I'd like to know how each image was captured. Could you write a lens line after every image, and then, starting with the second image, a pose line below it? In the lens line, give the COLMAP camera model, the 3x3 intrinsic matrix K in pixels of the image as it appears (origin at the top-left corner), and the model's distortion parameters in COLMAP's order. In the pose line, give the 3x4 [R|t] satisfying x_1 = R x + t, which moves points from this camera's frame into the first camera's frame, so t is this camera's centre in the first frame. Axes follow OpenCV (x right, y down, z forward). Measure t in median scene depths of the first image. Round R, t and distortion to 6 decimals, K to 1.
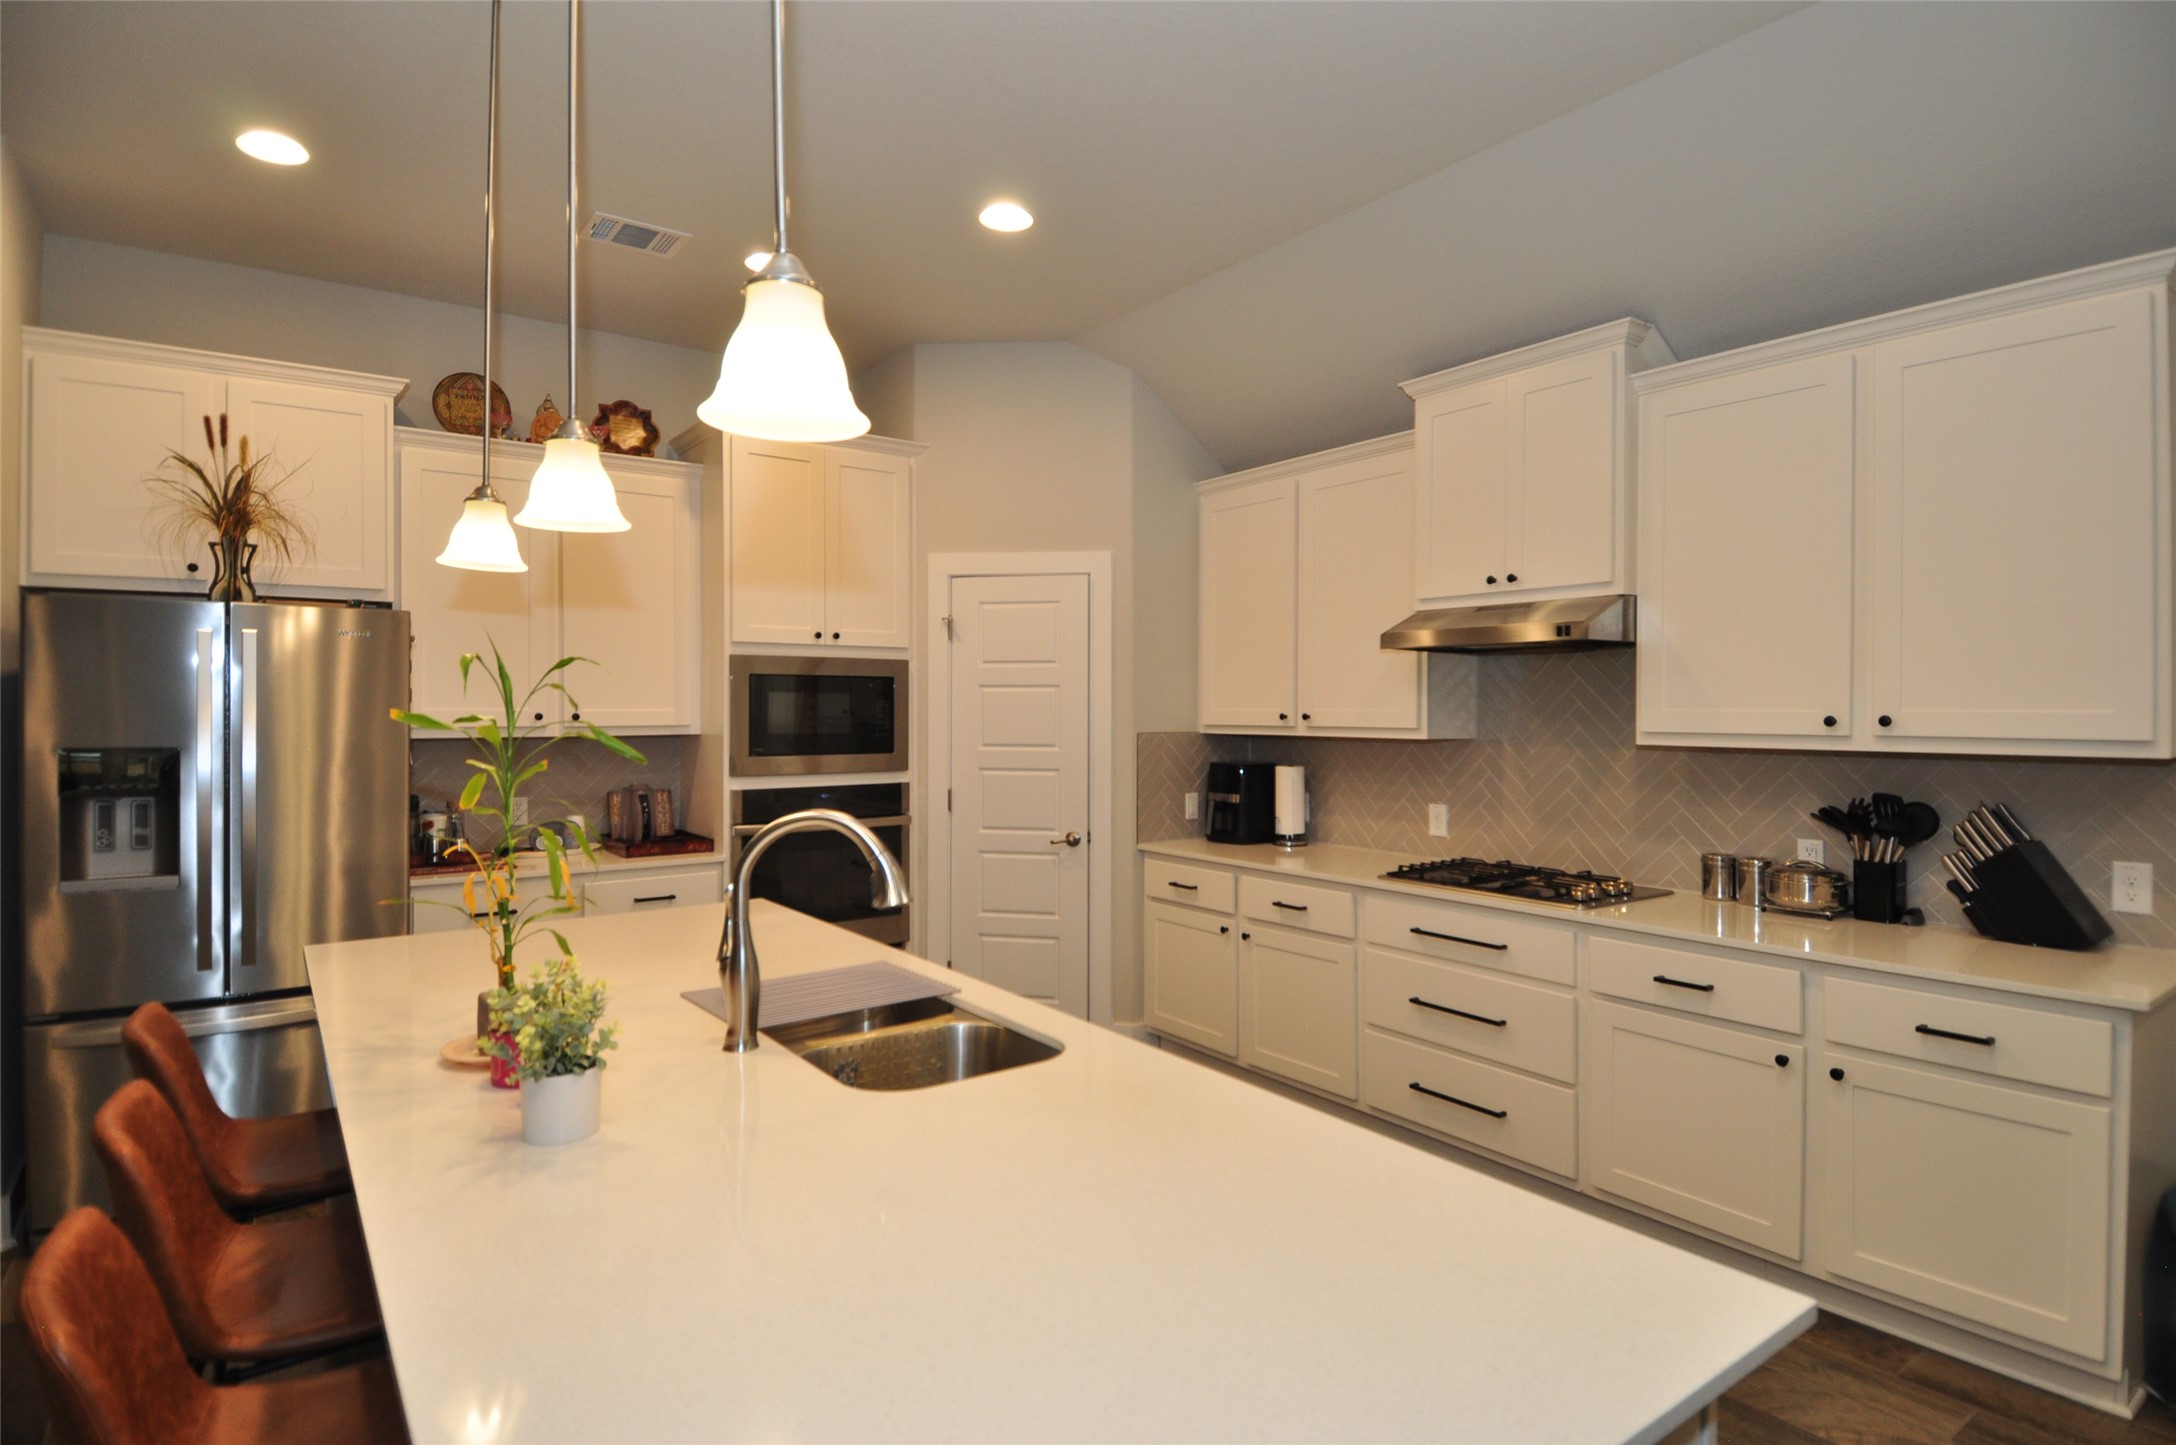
lens RADIAL K [[1133.0, 0, 1098.8], [0, 1133.0, 714.0], [0, 0, 1]] dist [0.036297, -0.040826]
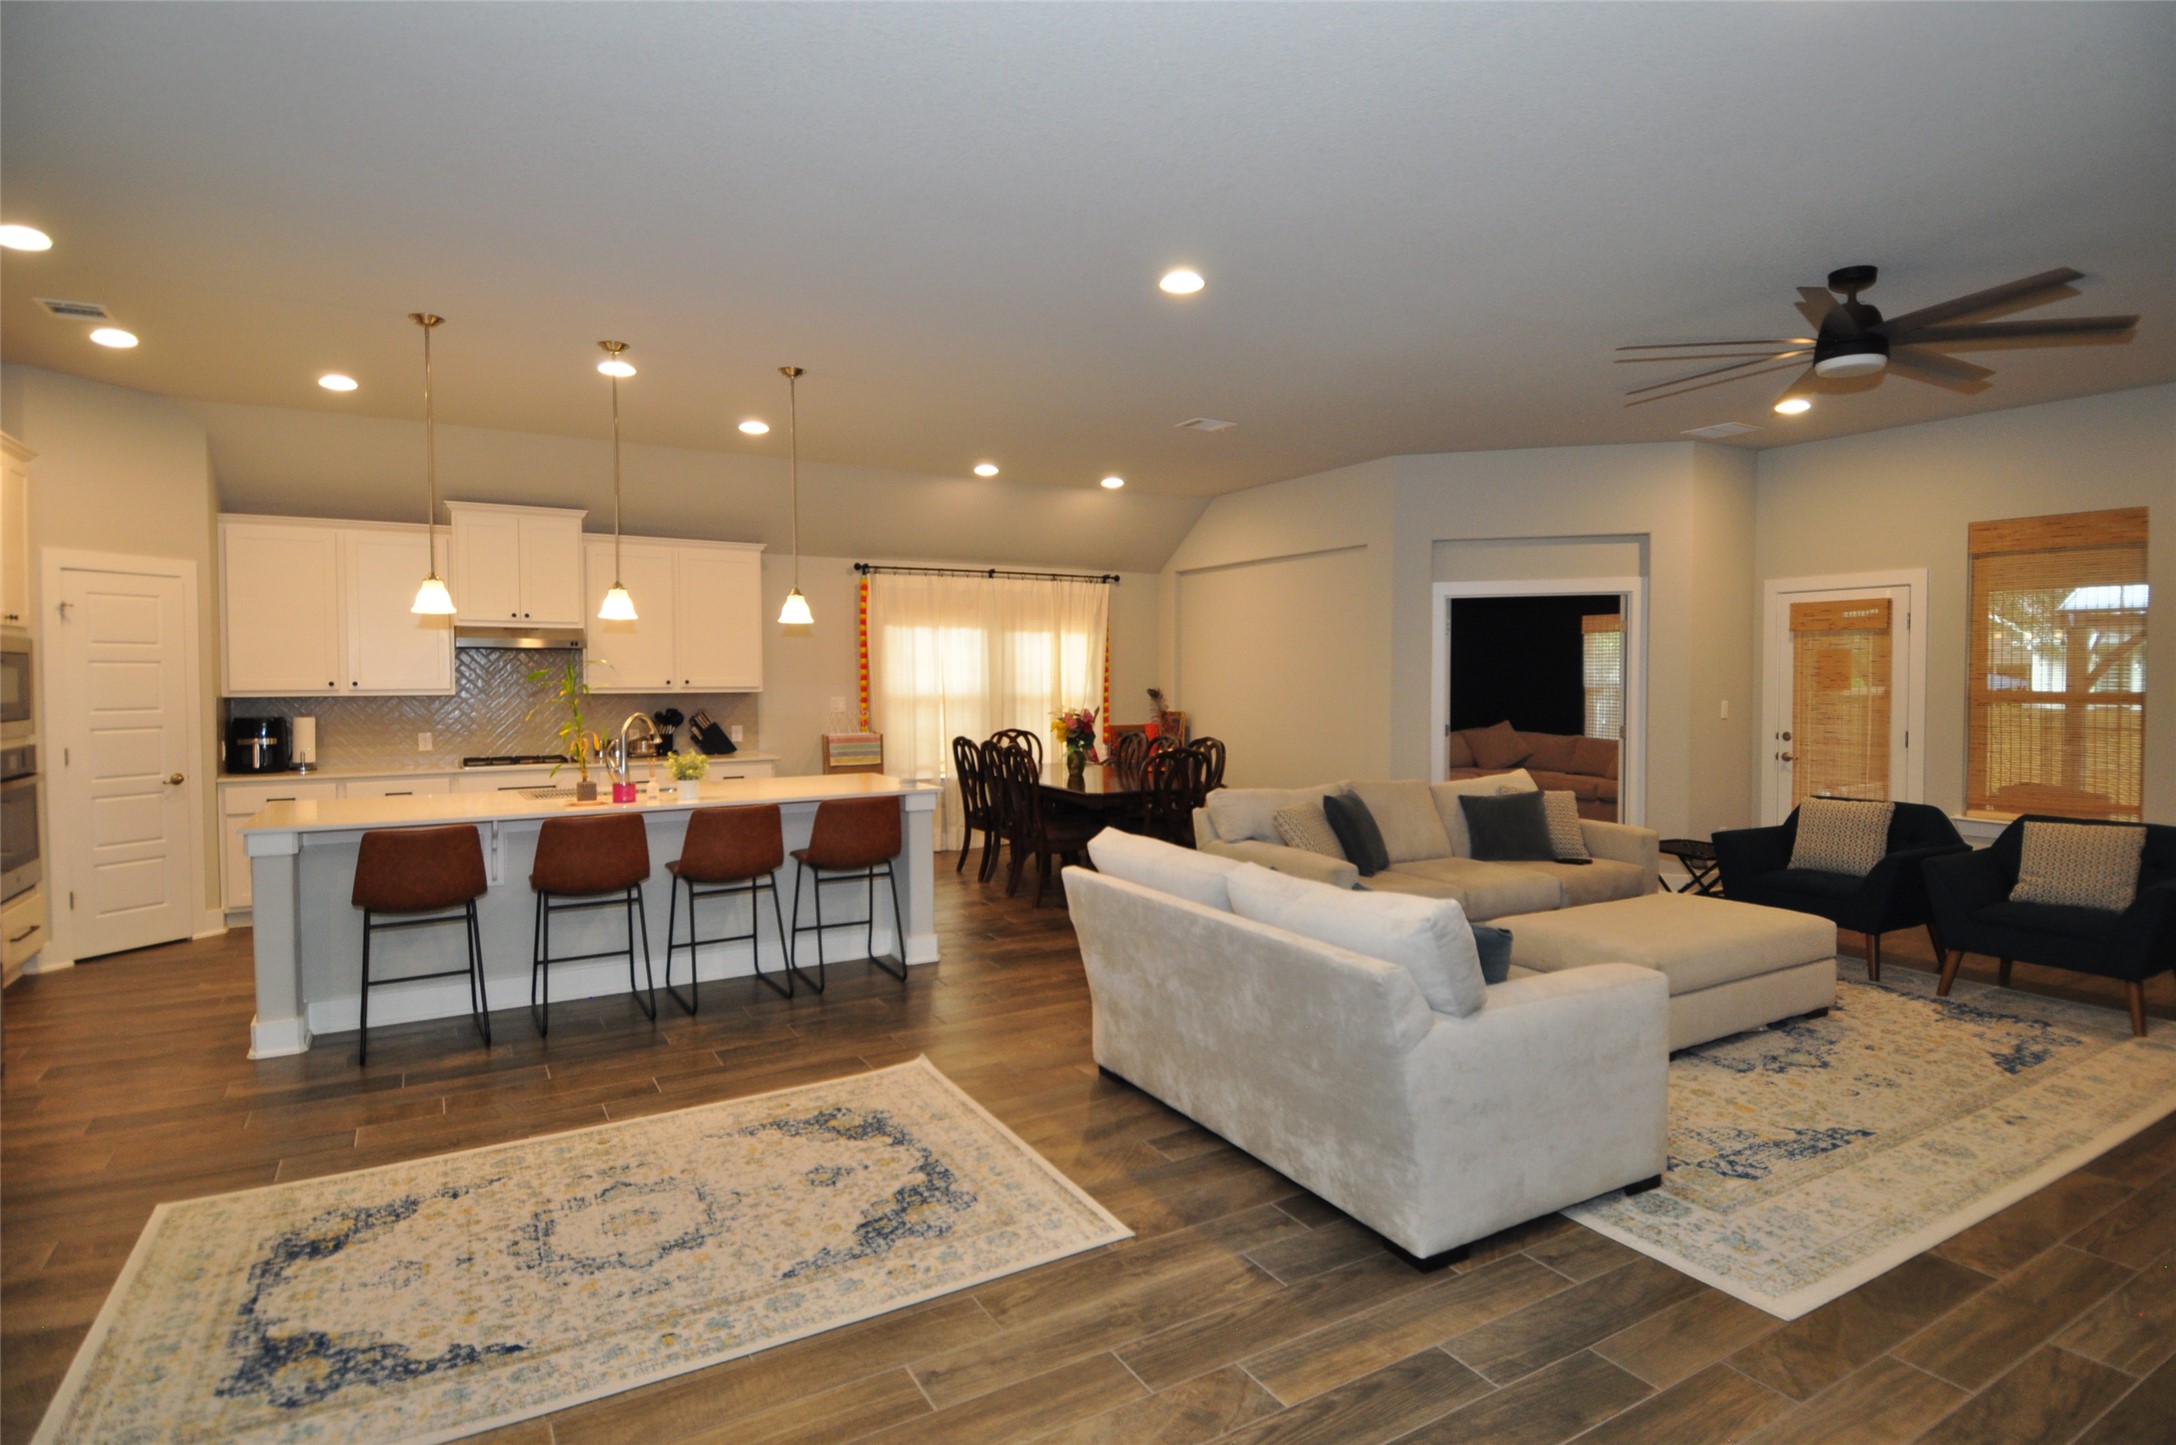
lens RADIAL K [[1133.0, 0, 1120.2], [0, 1133.0, 708.1], [0, 0, 1]] dist [0.036297, -0.040826]
pose [[0.085964, -0.032166, 0.995779, -1.437874], [0.004831, 0.999480, 0.031869, -0.009626], [-0.996286, 0.002071, 0.086075, -0.232146]]
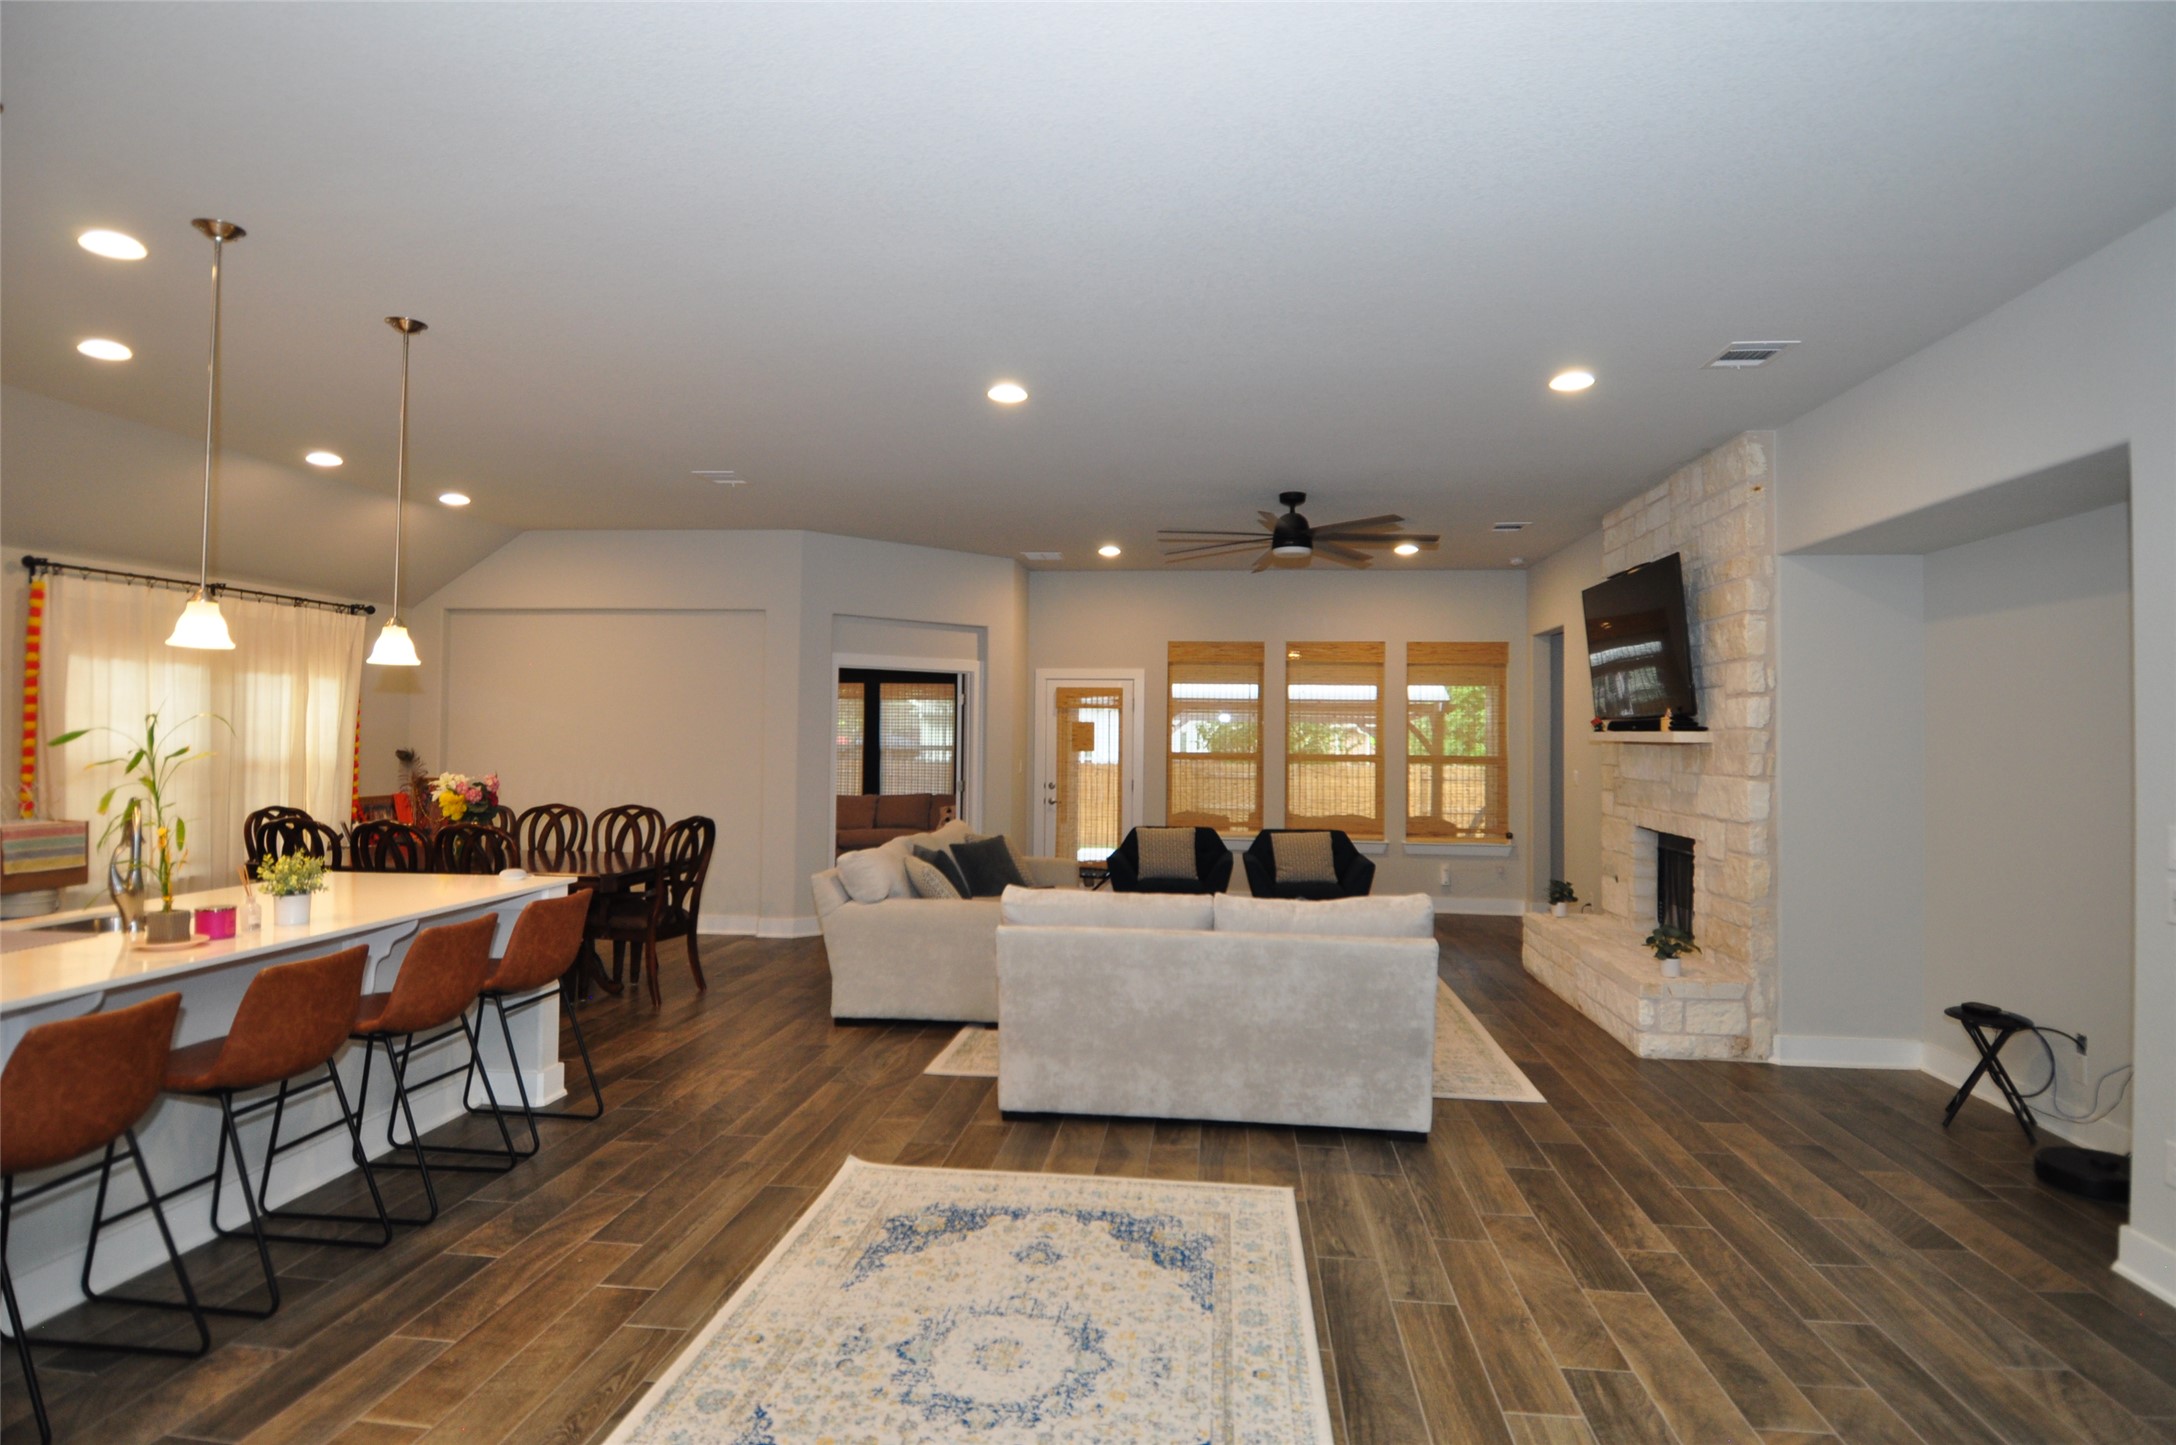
lens RADIAL K [[1133.0, 0, 1115.6], [0, 1133.0, 712.9], [0, 0, 1]] dist [0.036297, -0.040826]
pose [[-0.748801, 0.001623, 0.662793, -1.230580], [-0.011890, 0.999803, -0.015881, -0.021187], [-0.662689, -0.019773, -0.748634, 0.620290]]
